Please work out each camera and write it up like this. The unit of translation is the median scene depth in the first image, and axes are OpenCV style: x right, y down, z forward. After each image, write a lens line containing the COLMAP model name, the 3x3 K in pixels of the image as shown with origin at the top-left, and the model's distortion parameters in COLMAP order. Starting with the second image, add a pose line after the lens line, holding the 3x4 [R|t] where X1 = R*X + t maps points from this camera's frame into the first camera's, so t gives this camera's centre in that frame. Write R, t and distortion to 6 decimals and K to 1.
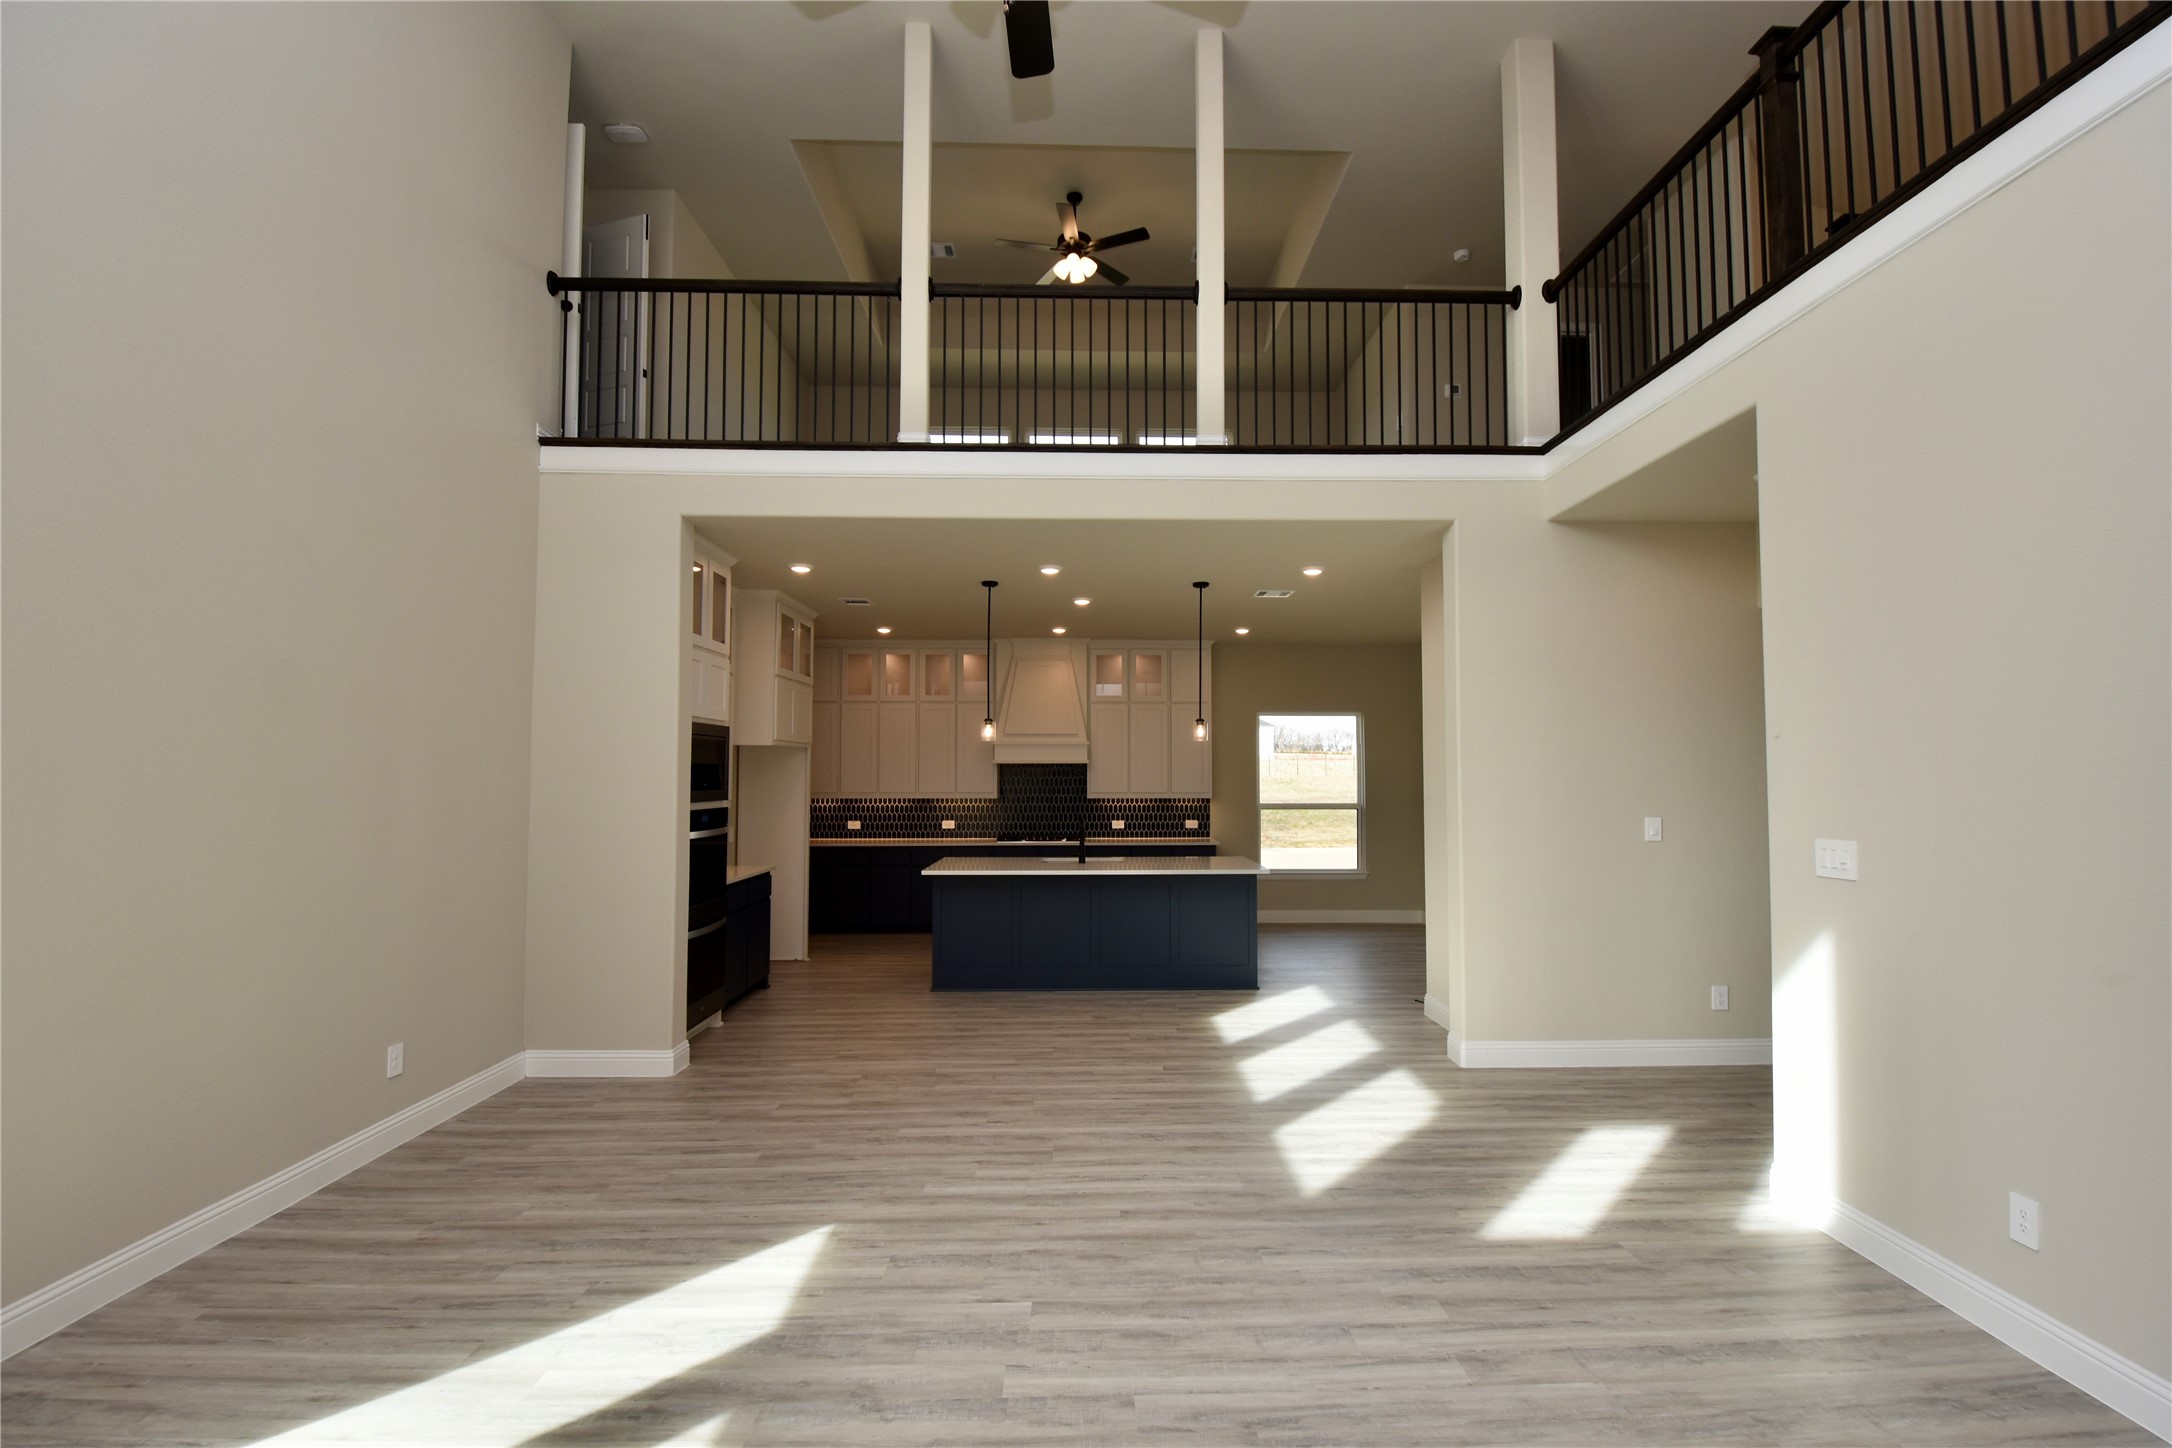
lens RADIAL K [[923.8, 0, 1130.4], [0, 923.8, 730.7], [0, 0, 1]] dist [-0.023672, -0.000388]
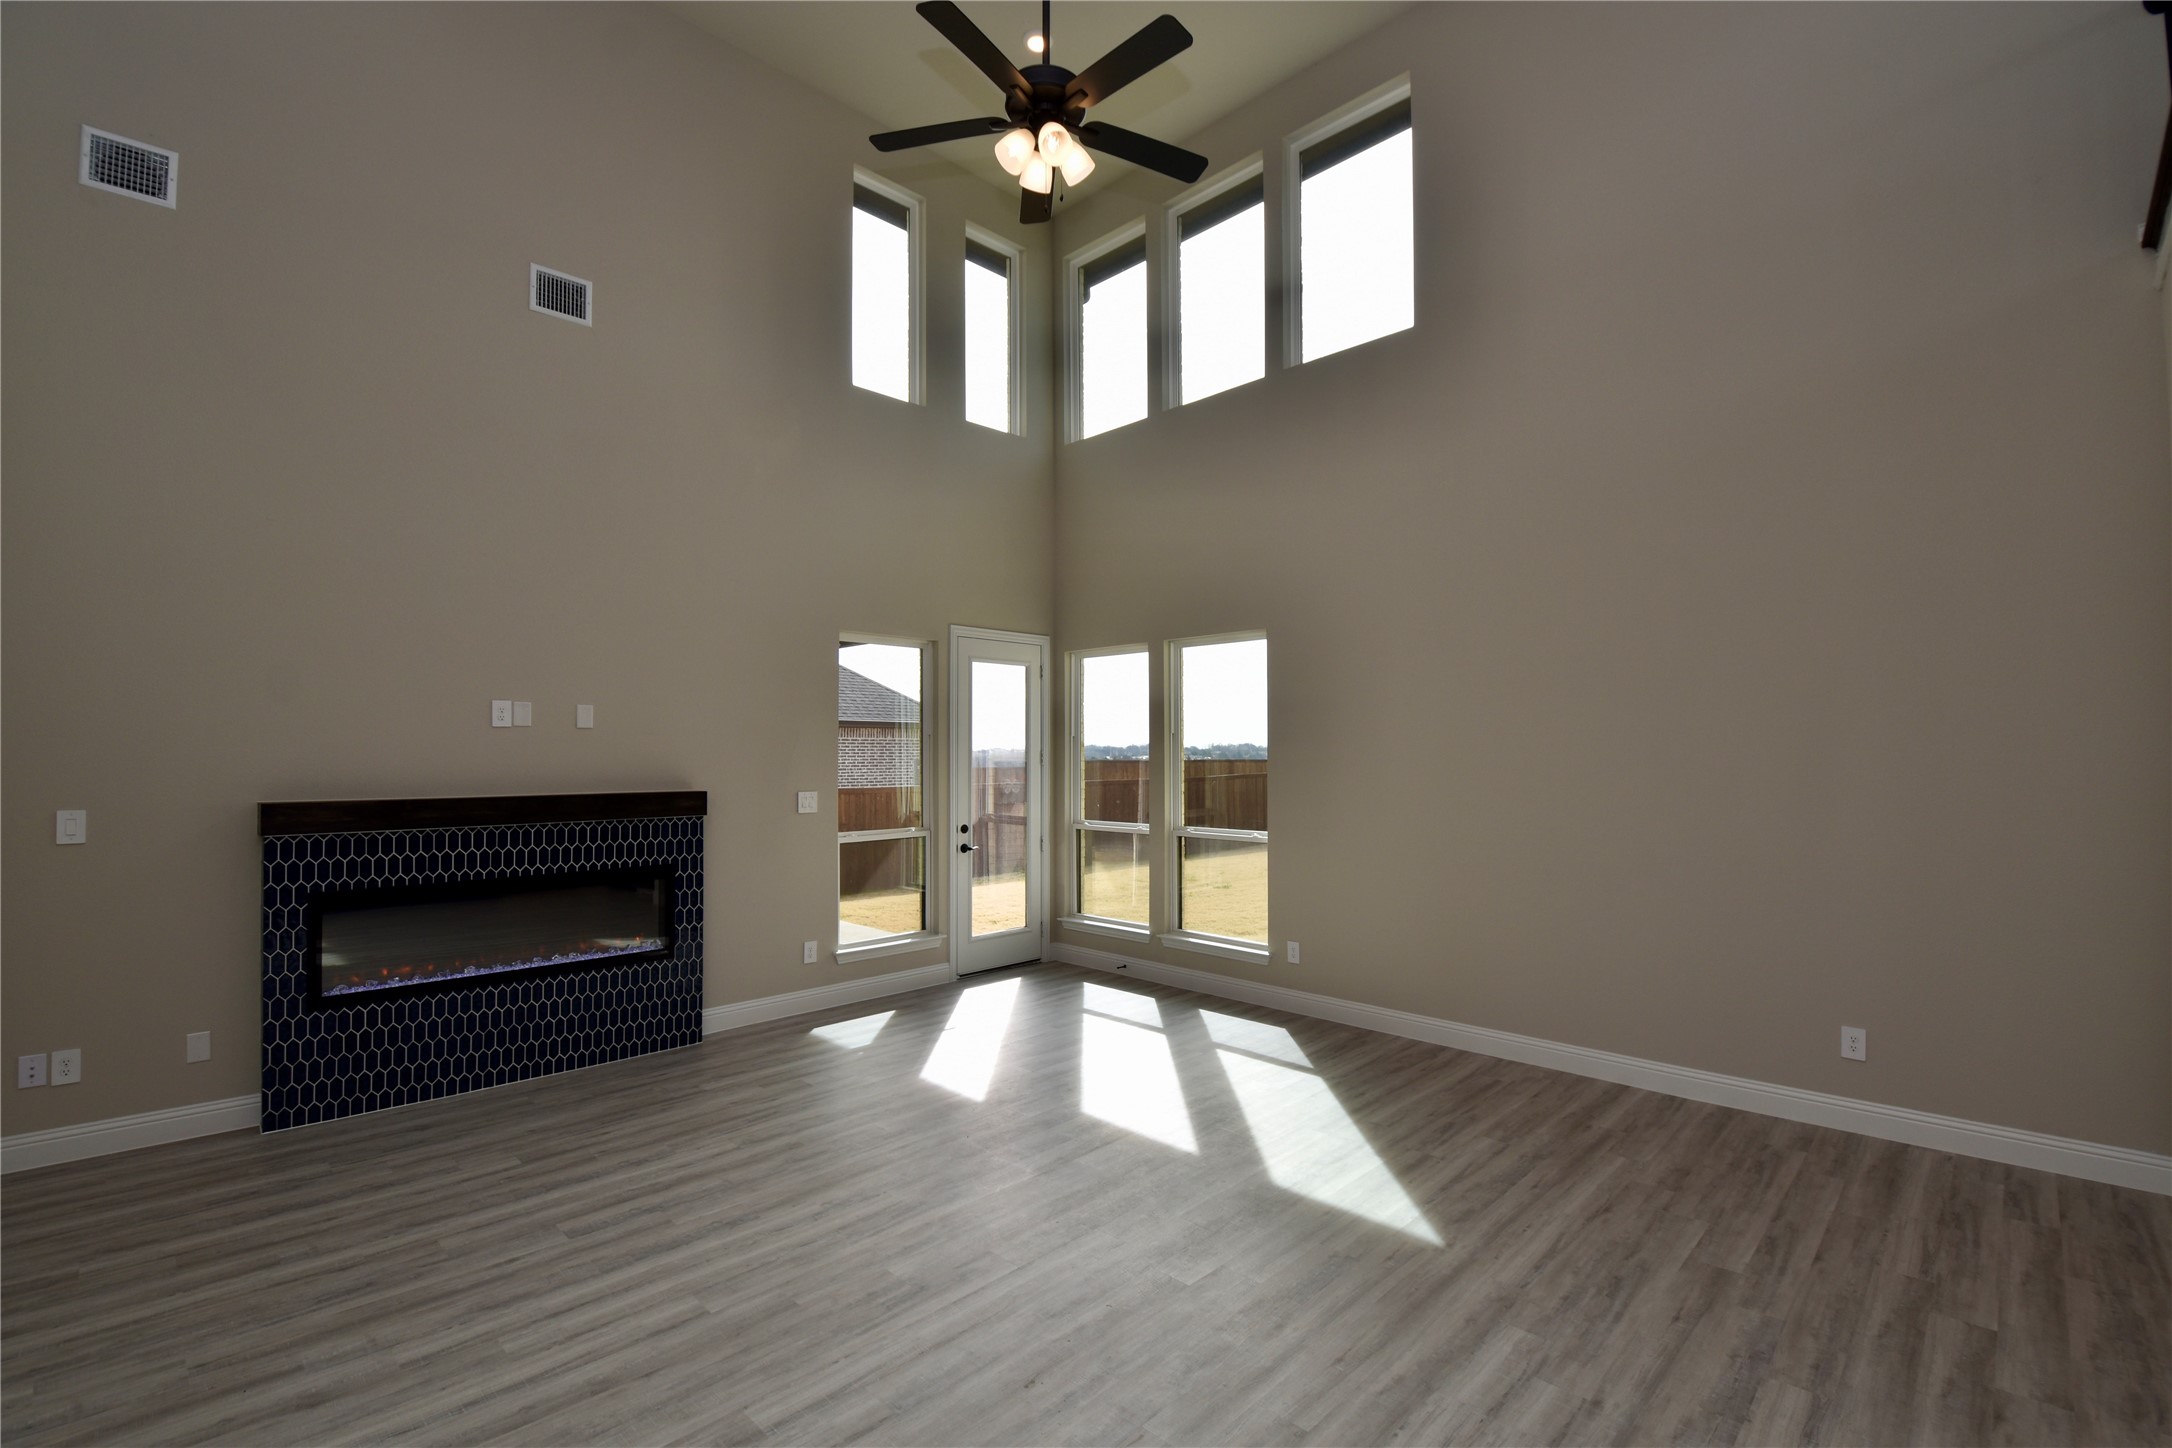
lens RADIAL K [[982.5, 0, 1086.0], [0, 982.5, 724.0], [0, 0, 1]] dist [-0.003421, -0.000626]
pose [[-0.742664, -0.016416, -0.669463, 0.610606], [0.041567, 0.996642, -0.070551, 0.083623], [0.668373, -0.080223, -0.739487, 1.554772]]
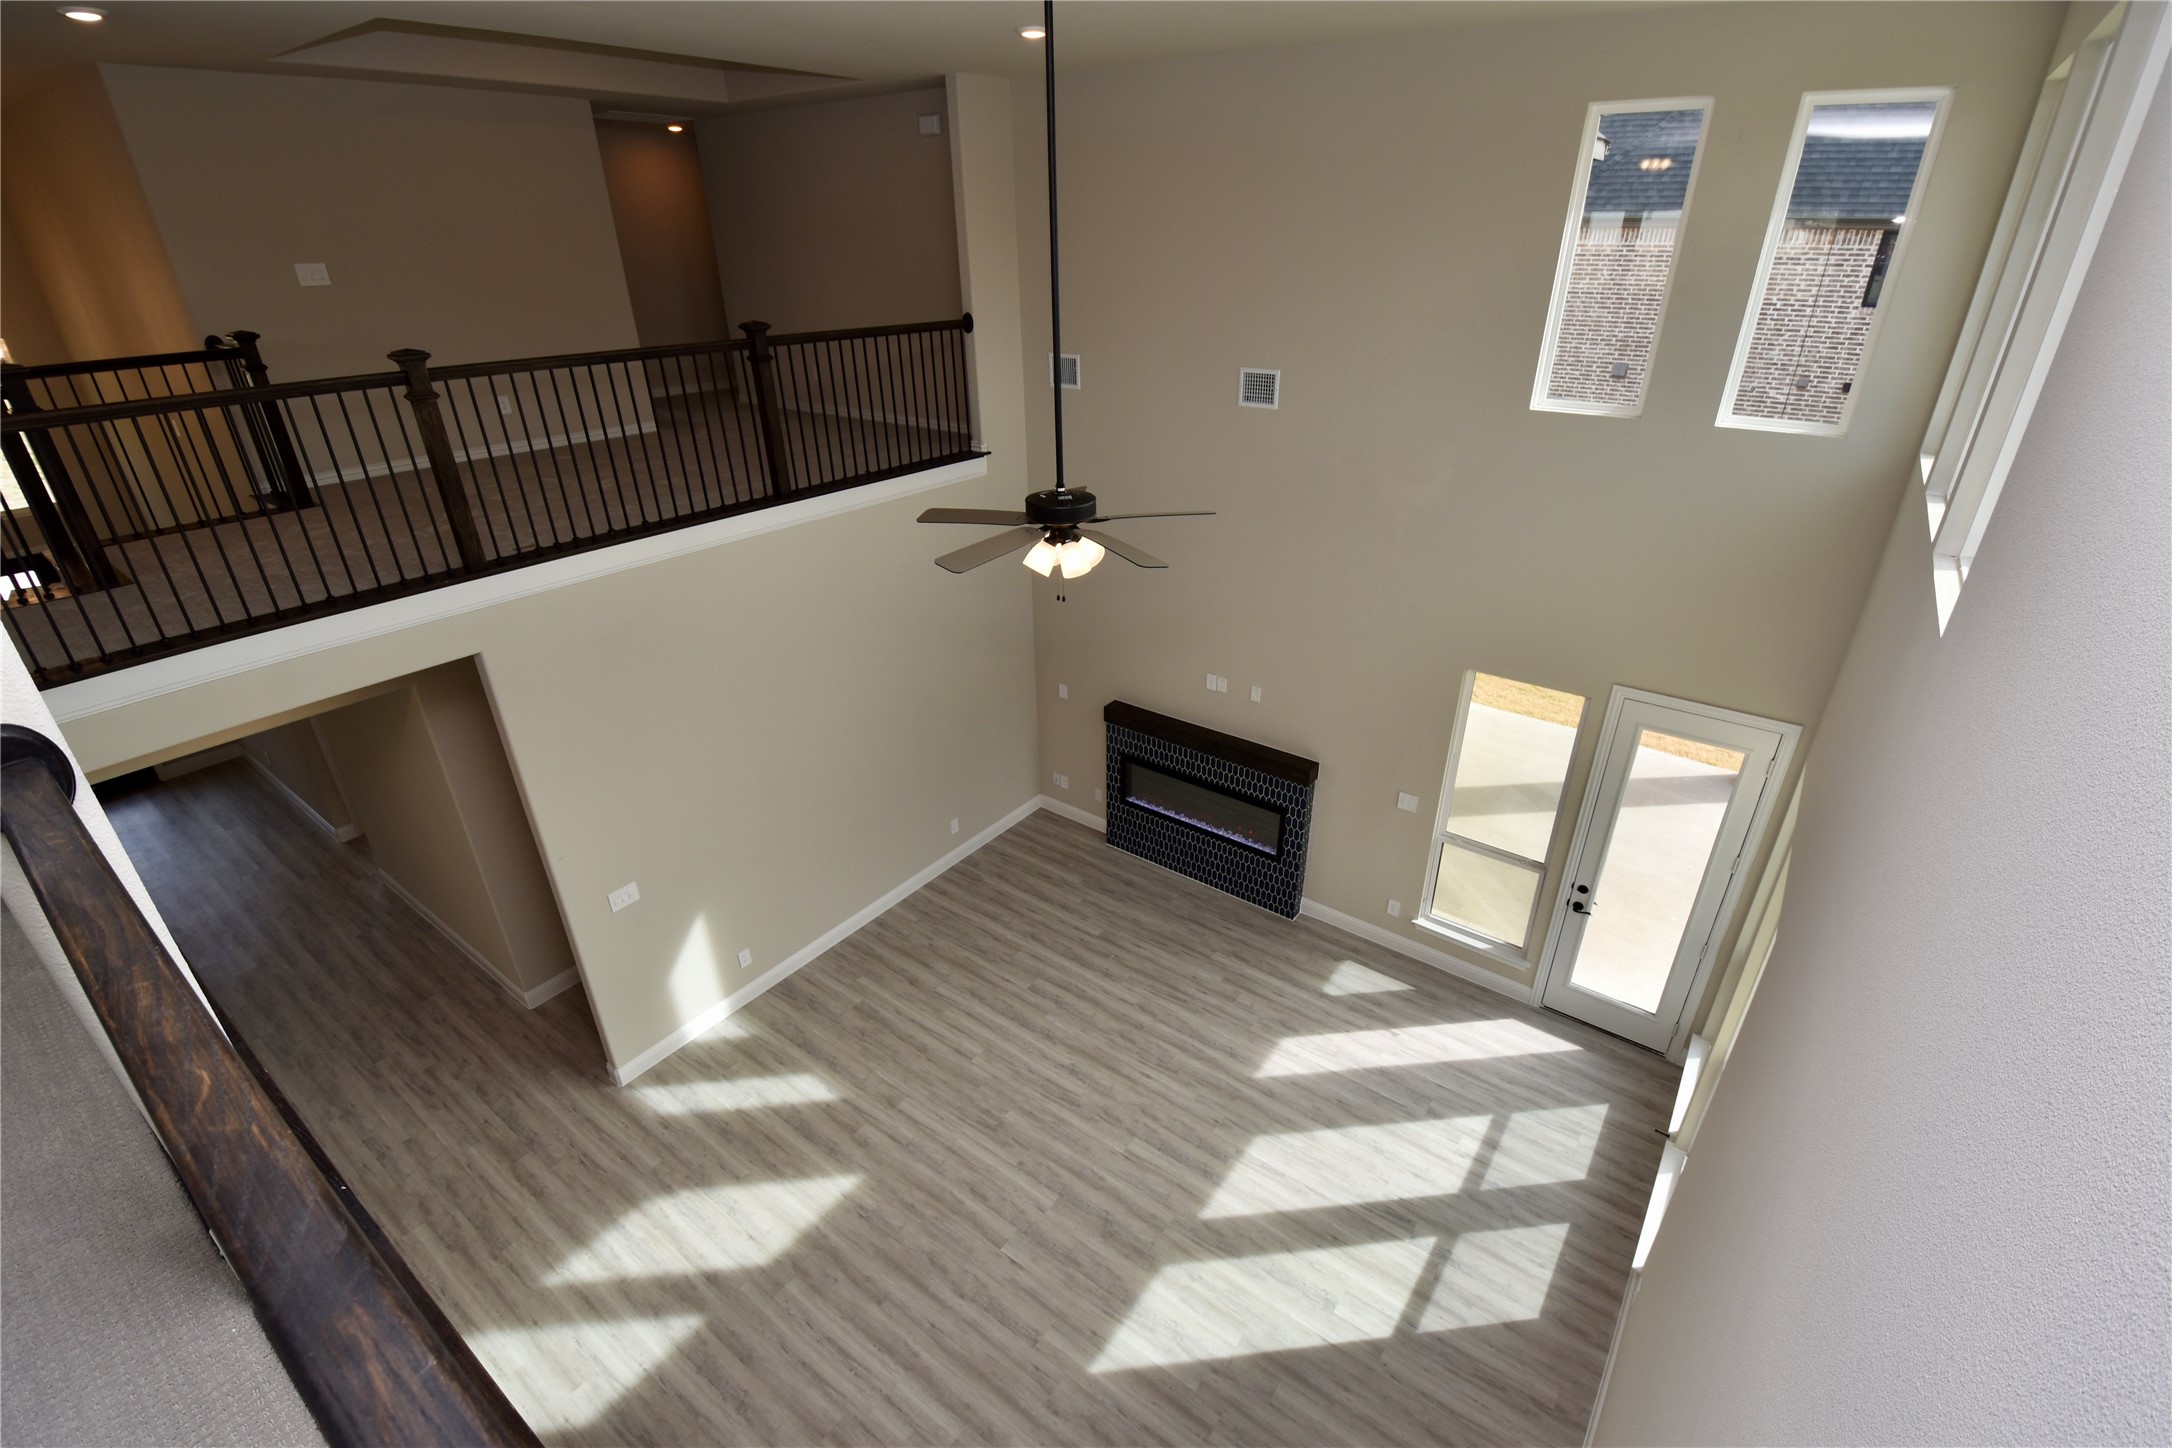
lens RADIAL K [[955.8, 0, 1145.4], [0, 955.8, 732.8], [0, 0, 1]] dist [-0.001384, -0.000135]
pose [[-0.796456, -0.281982, 0.534923, -0.923418], [-0.044612, 0.909606, 0.413070, -0.943695], [-0.603048, 0.305128, -0.737041, 1.680030]]
